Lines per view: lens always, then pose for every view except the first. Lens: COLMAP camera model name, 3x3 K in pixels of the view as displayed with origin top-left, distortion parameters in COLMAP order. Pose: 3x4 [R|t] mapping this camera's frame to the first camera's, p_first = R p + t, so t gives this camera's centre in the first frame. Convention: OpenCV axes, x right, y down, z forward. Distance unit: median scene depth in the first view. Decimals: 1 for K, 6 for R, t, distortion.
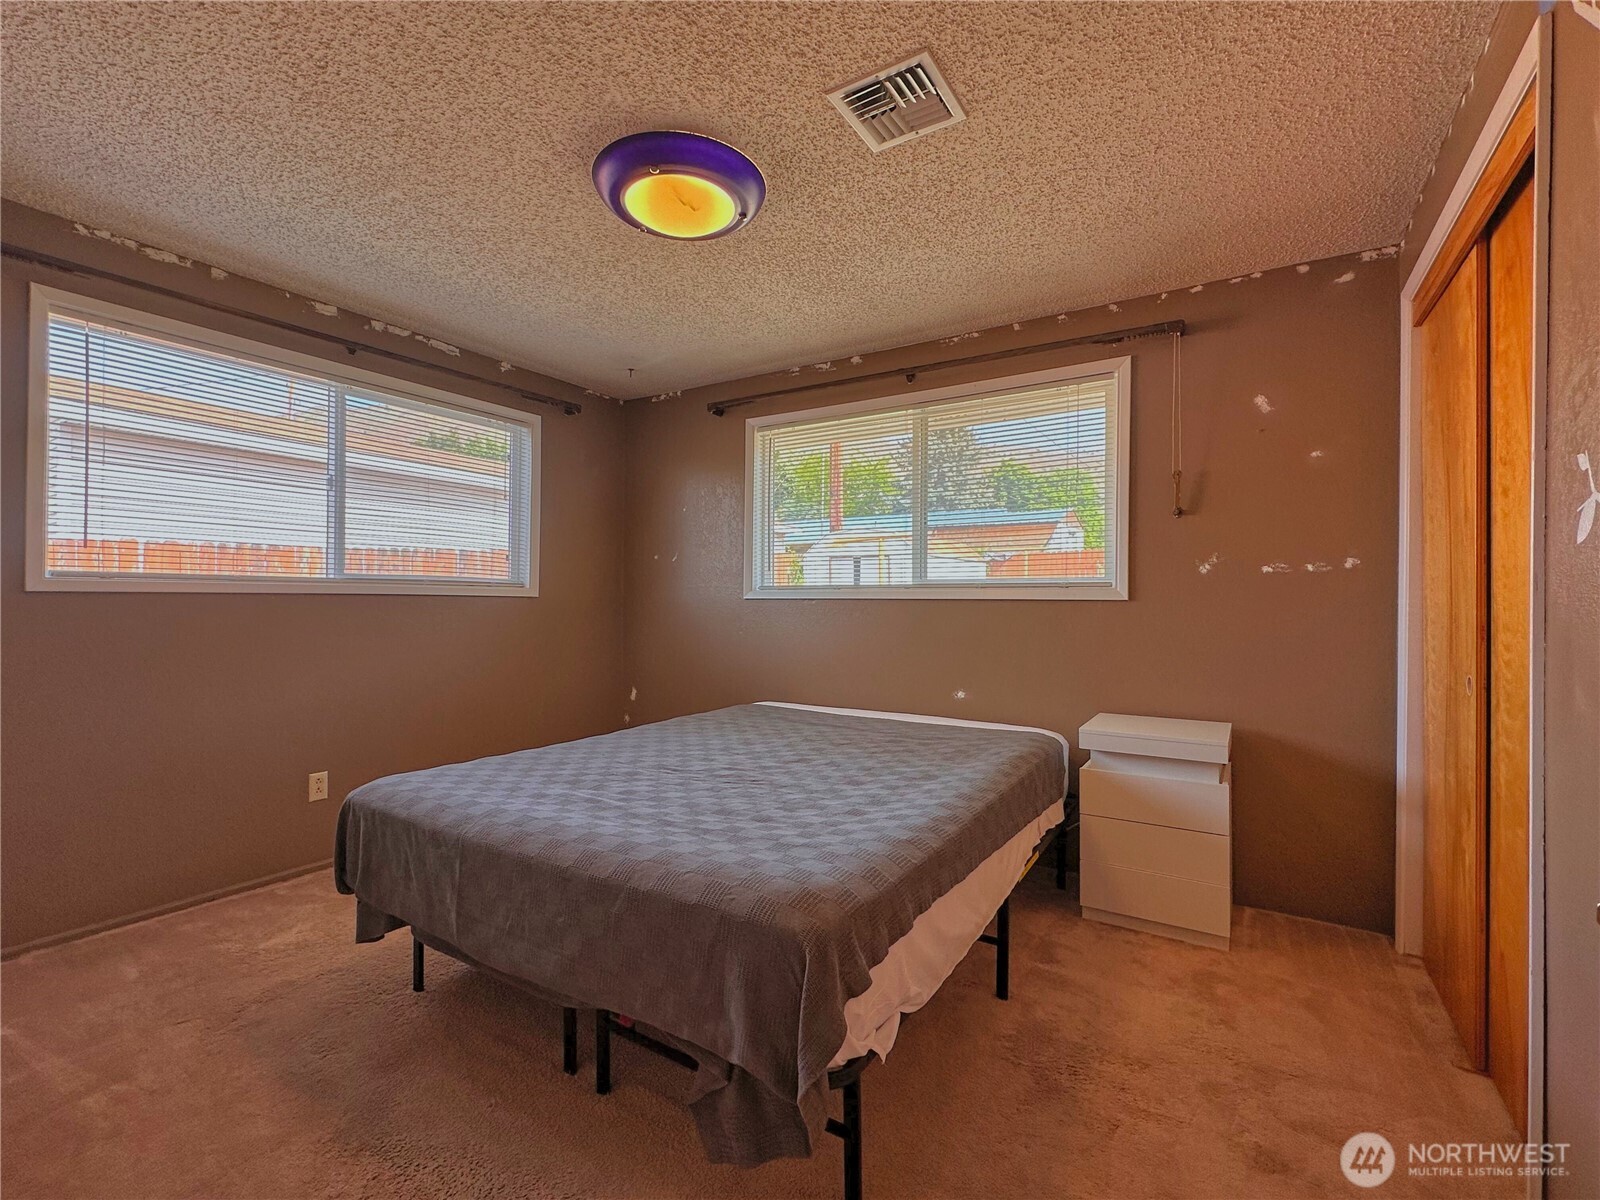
lens RADIAL K [[695.3, 0, 801.2], [0, 695.3, 601.9], [0, 0, 1]] dist [0.003943, 0.000323]
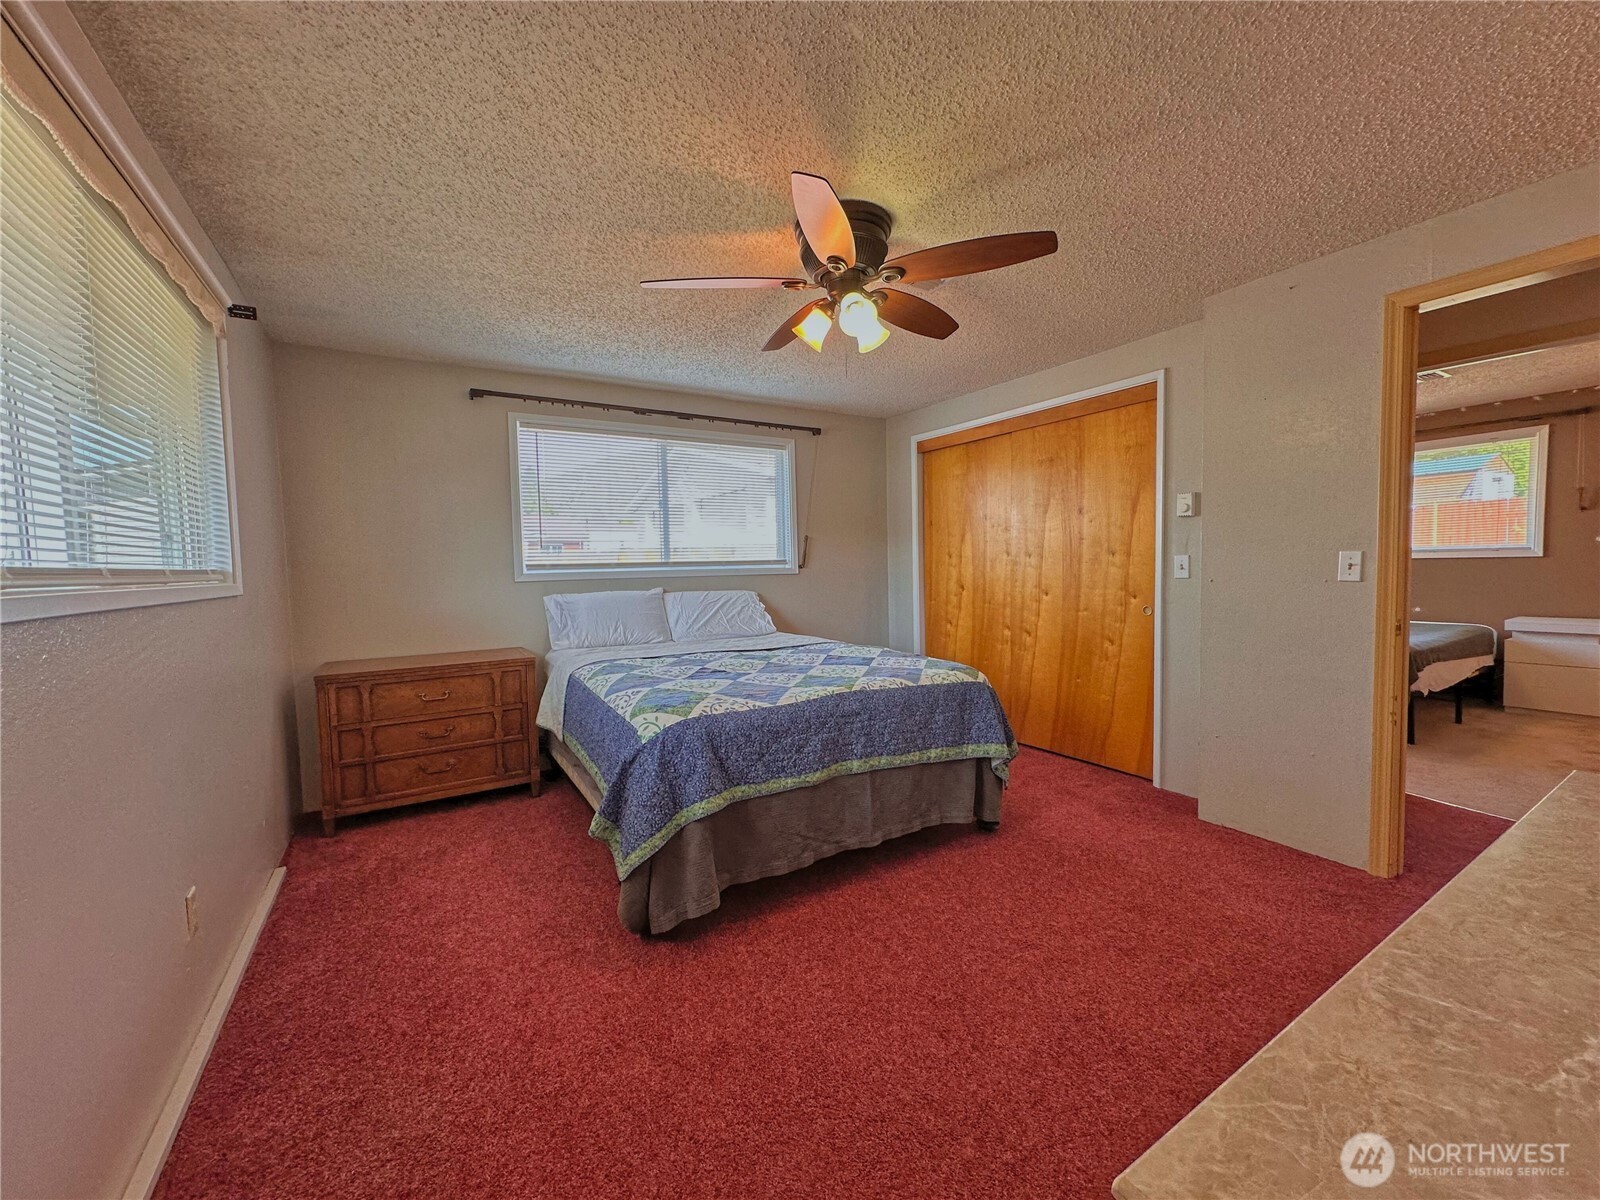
lens RADIAL K [[638.8, 0, 805.0], [0, 638.8, 596.4], [0, 0, 1]] dist [0.000631, 0.000445]
pose [[0.899910, -0.003320, -0.436064, -0.595677], [0.028688, 0.998256, 0.051604, -0.045900], [0.435132, -0.058949, 0.898435, -1.491647]]
